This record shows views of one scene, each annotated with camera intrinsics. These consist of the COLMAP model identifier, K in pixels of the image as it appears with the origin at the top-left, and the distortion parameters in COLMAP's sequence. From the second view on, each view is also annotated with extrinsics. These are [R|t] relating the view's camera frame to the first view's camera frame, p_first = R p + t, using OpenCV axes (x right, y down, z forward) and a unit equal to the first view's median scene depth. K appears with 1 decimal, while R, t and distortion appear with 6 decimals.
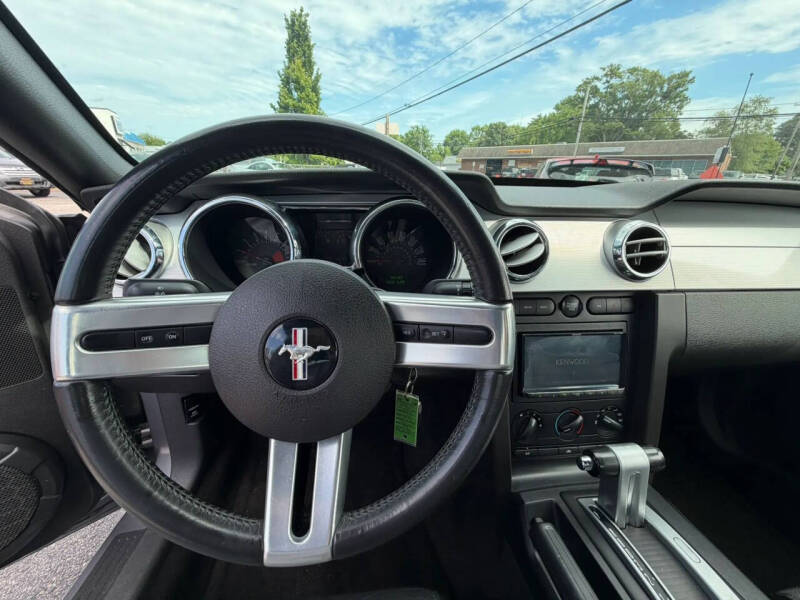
lens RADIAL K [[318.9, 0, 390.3], [0, 318.9, 299.3], [0, 0, 1]] dist [-0.000771, -0.000420]
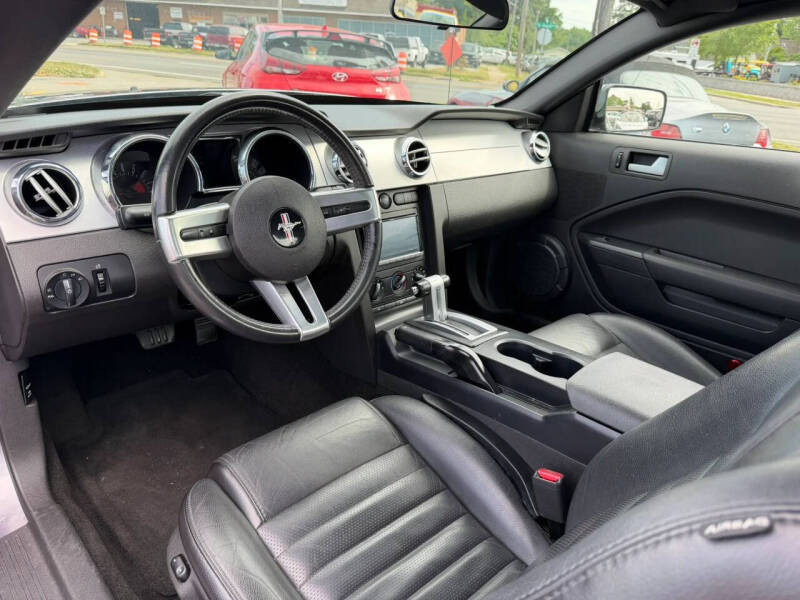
lens RADIAL K [[579.8, 0, 398.6], [0, 579.8, 296.1], [0, 0, 1]] dist [0.005596, -0.017914]
pose [[0.782607, -0.206960, 0.587107, -0.976812], [0.176408, 0.978189, 0.109669, 0.163872], [-0.596998, 0.017742, 0.802046, -1.083314]]
